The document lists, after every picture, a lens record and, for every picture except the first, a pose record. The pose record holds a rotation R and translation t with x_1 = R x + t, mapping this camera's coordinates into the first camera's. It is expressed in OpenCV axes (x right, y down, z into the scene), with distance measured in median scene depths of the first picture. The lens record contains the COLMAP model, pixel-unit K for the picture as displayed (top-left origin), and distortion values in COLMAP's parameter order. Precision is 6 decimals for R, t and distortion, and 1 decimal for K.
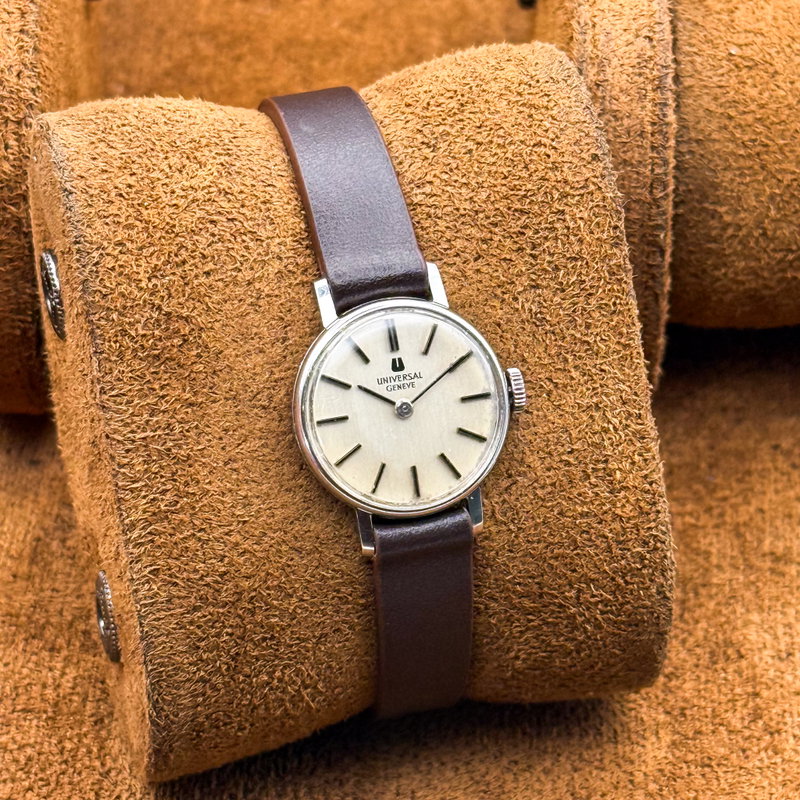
lens RADIAL K [[2607.0, 0, 400.0], [0, 2607.0, 400.0], [0, 0, 1]] dist [-0.054760, 0.124360]
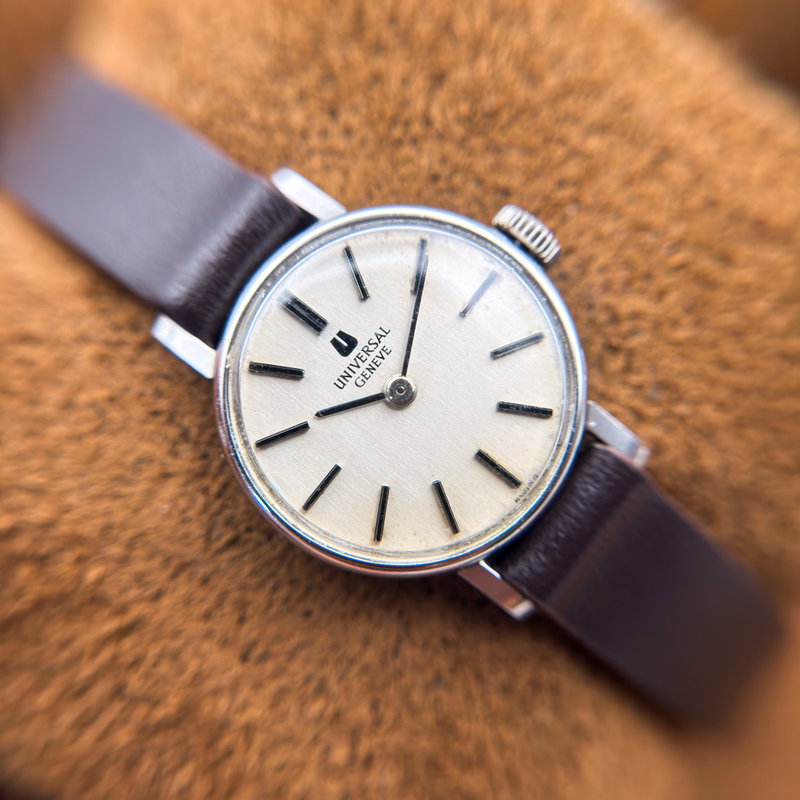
lens RADIAL K [[1232.6, 0, 385.8], [0, 1232.6, 399.8], [0, 0, 1]] dist [1.046029, -0.006980]
pose [[0.733054, -0.665892, -0.138634, 0.035869], [0.669049, 0.742639, -0.029341, 0.010554], [0.122492, -0.071245, 0.989909, 0.702971]]
